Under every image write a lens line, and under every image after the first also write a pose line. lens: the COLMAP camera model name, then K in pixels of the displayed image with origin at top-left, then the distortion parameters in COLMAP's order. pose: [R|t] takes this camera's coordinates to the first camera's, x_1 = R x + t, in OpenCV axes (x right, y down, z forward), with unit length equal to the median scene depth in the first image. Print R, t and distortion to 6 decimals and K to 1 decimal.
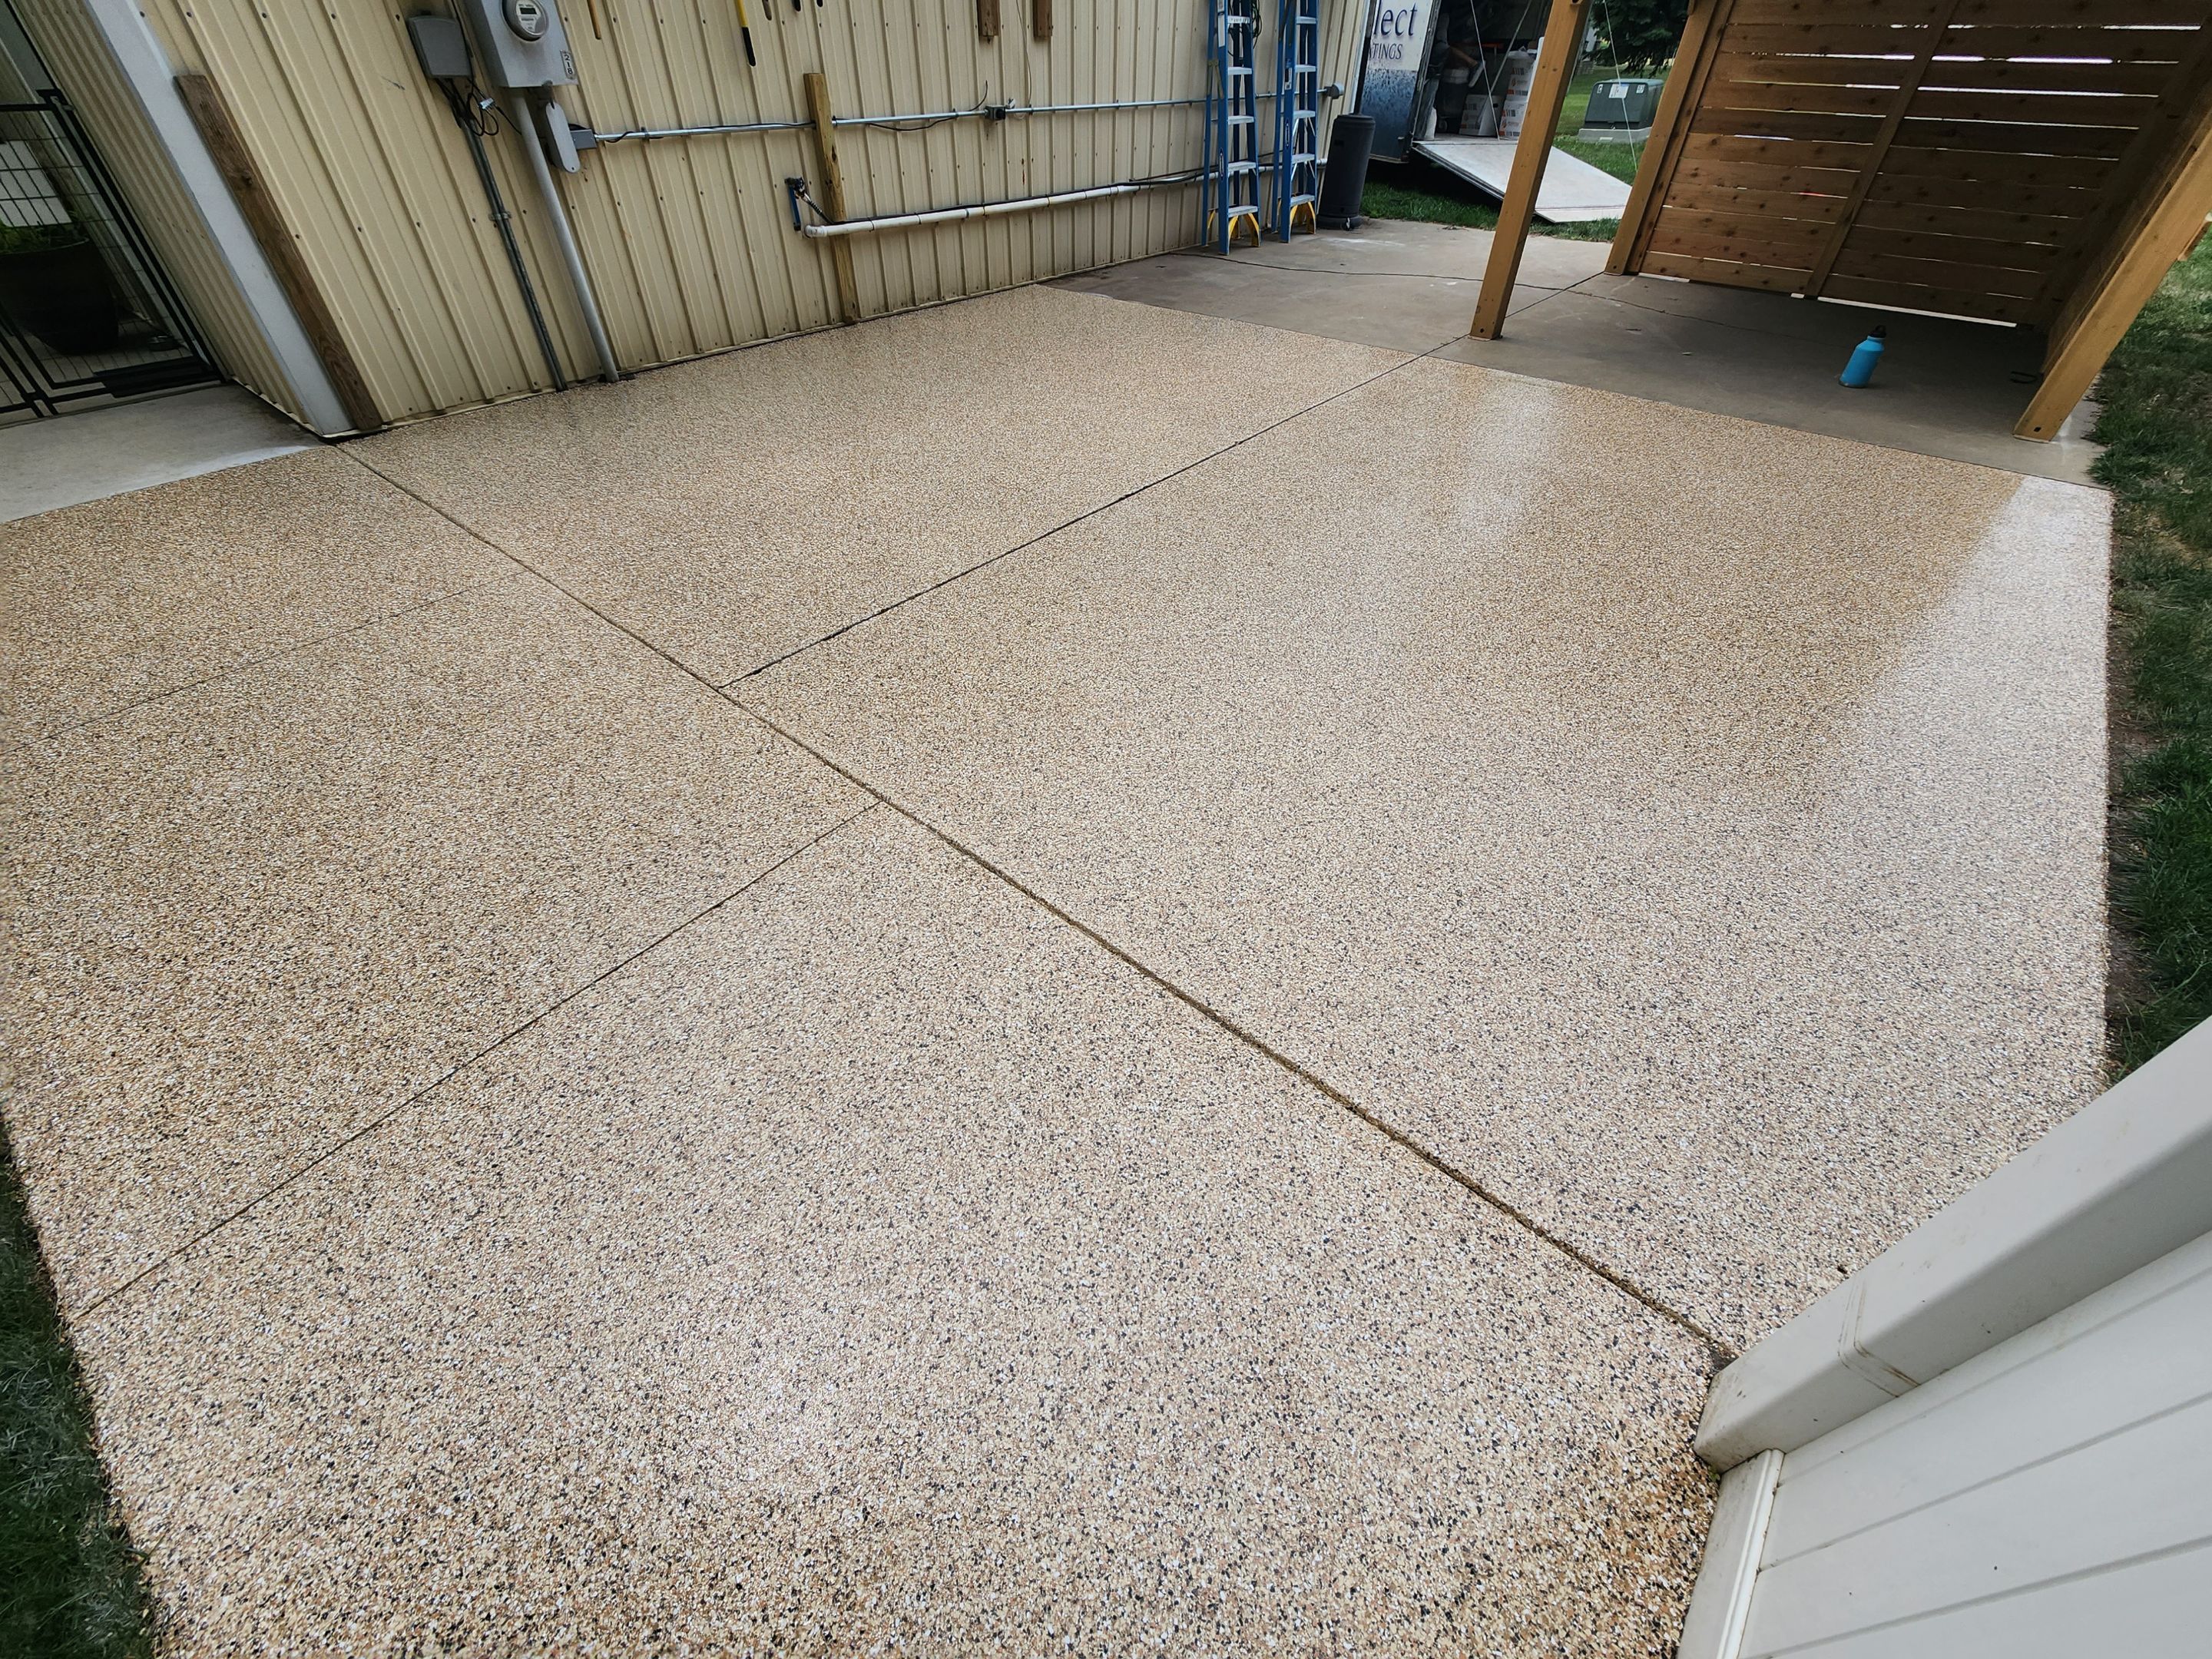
lens RADIAL K [[900.1, 0, 1097.8], [0, 900.1, 816.8], [0, 0, 1]] dist [0.001802, -0.002164]
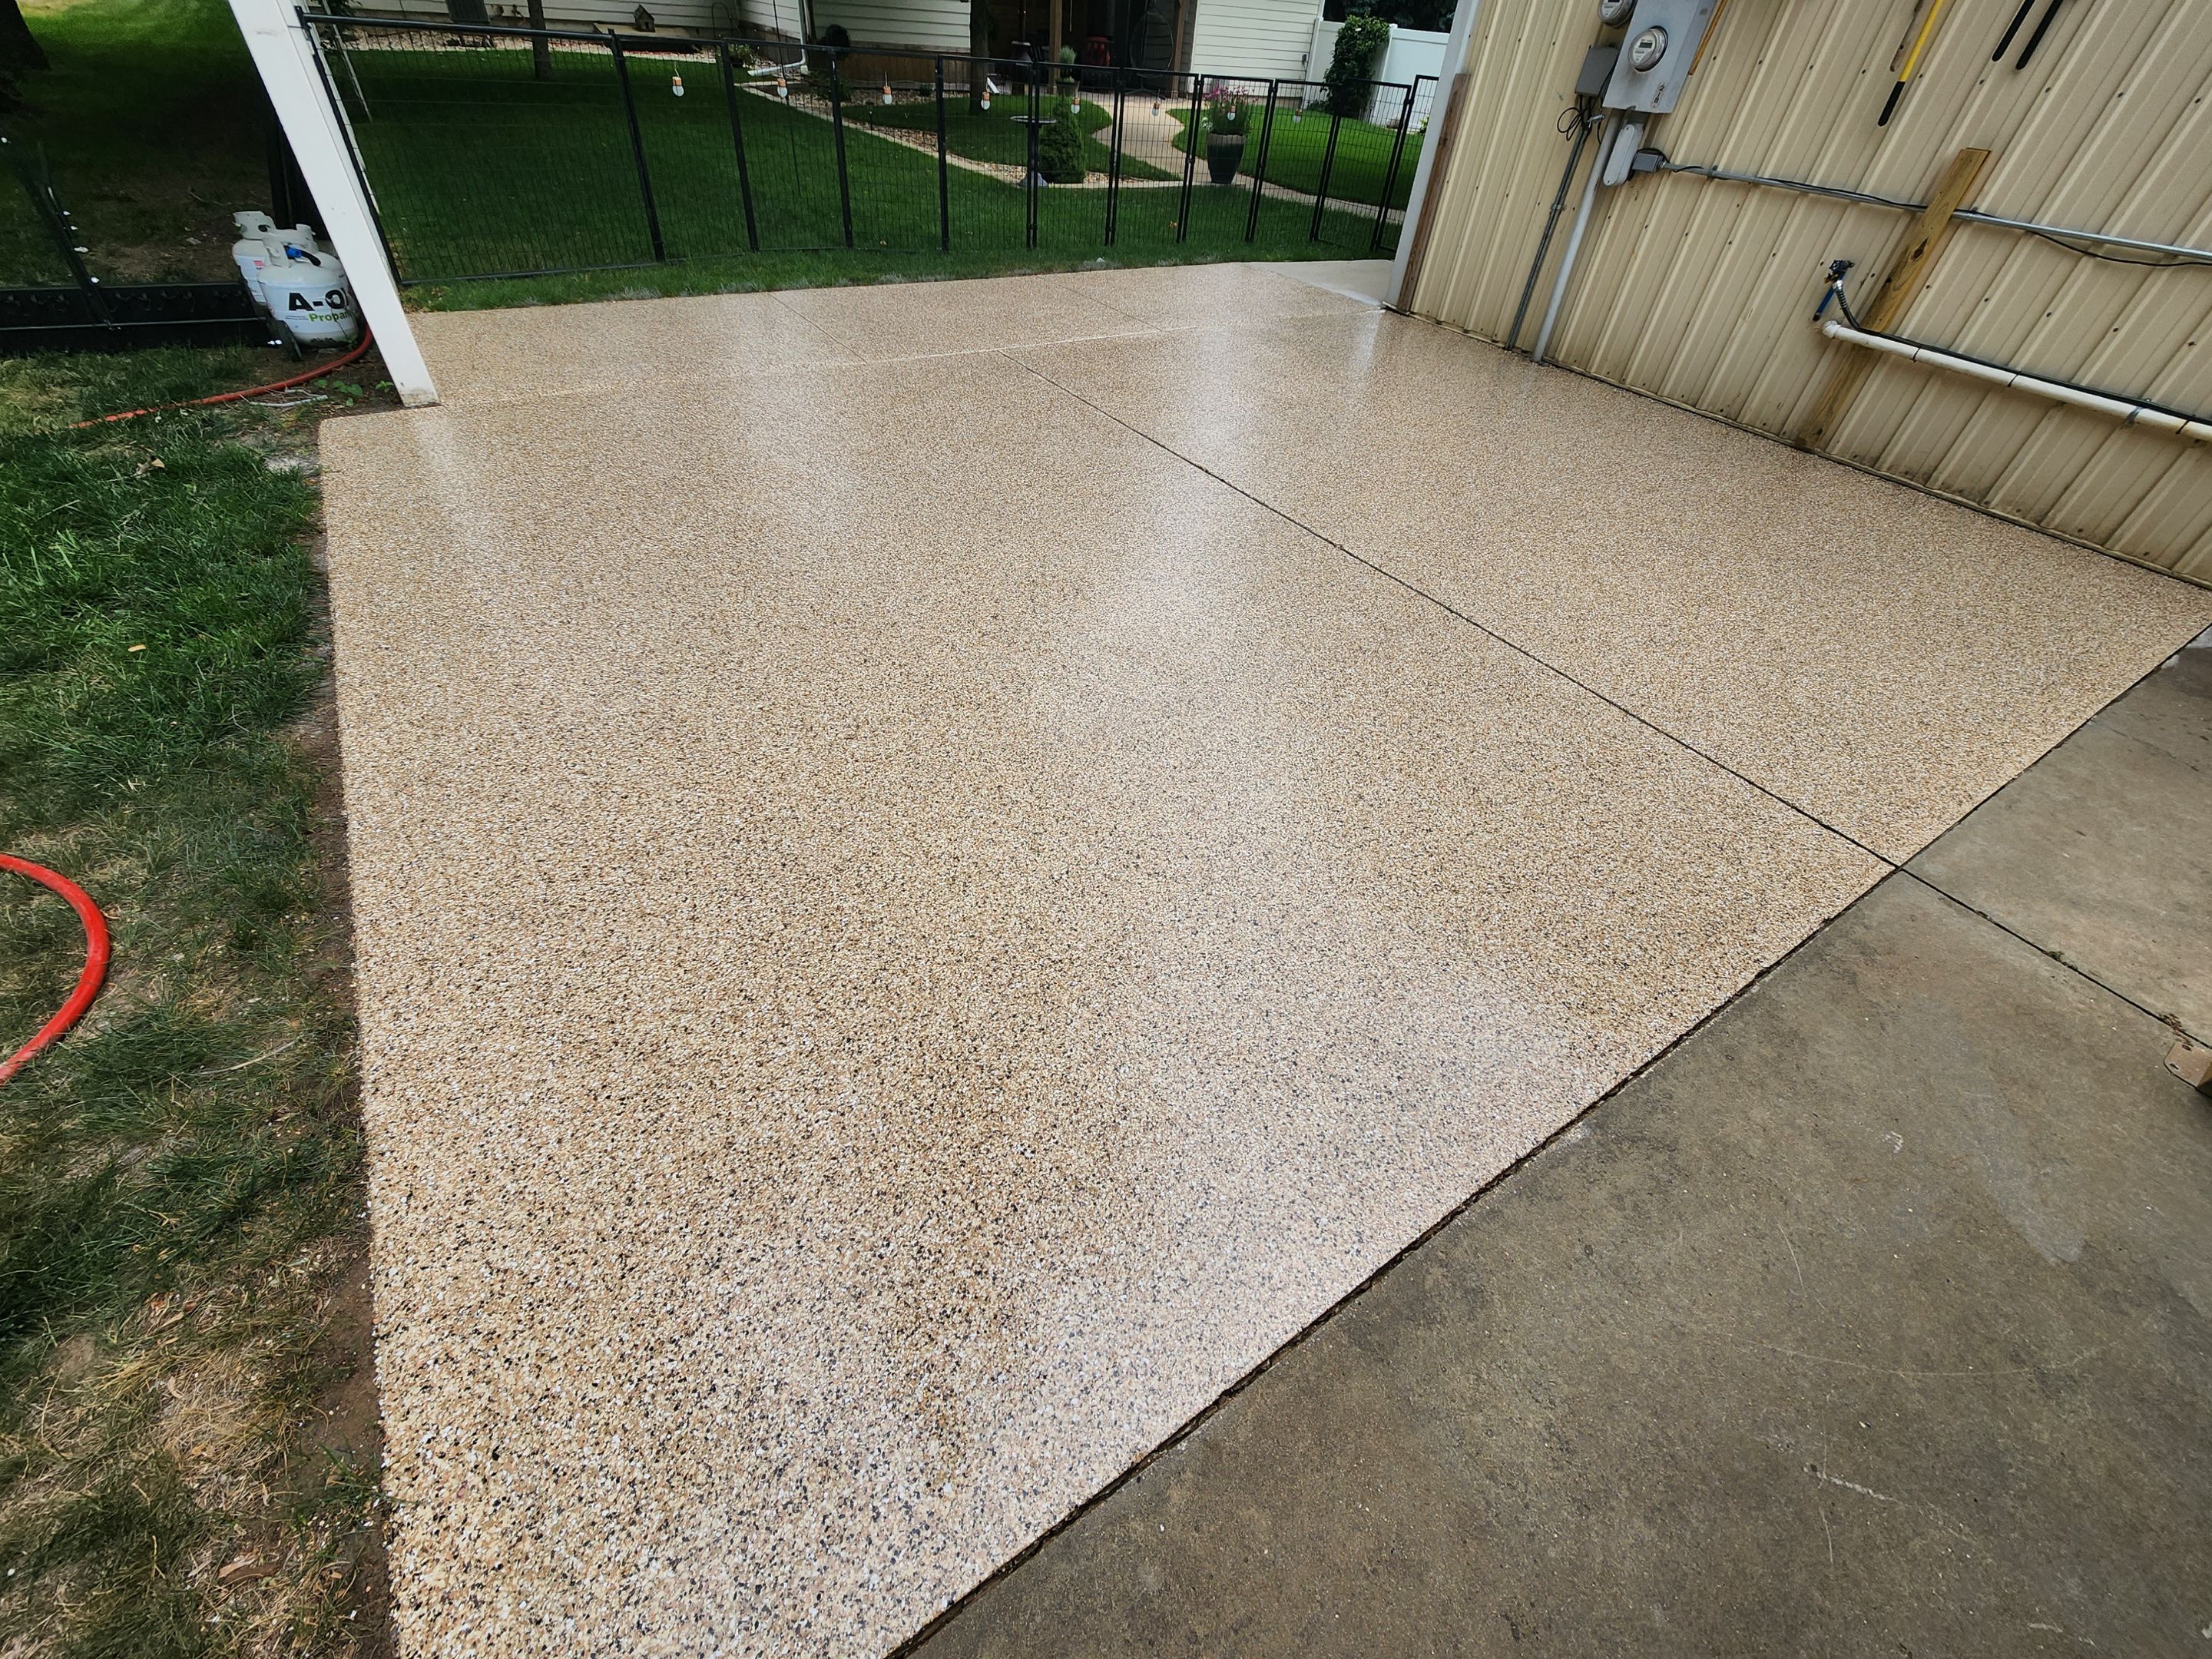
lens RADIAL K [[888.7, 0, 1097.7], [0, 888.7, 825.5], [0, 0, 1]] dist [0.001500, -0.000750]
pose [[-0.285616, 0.628459, -0.723507, 2.359274], [-0.681485, 0.397607, 0.614400, -1.627520], [0.673797, 0.668542, 0.314722, 1.899282]]
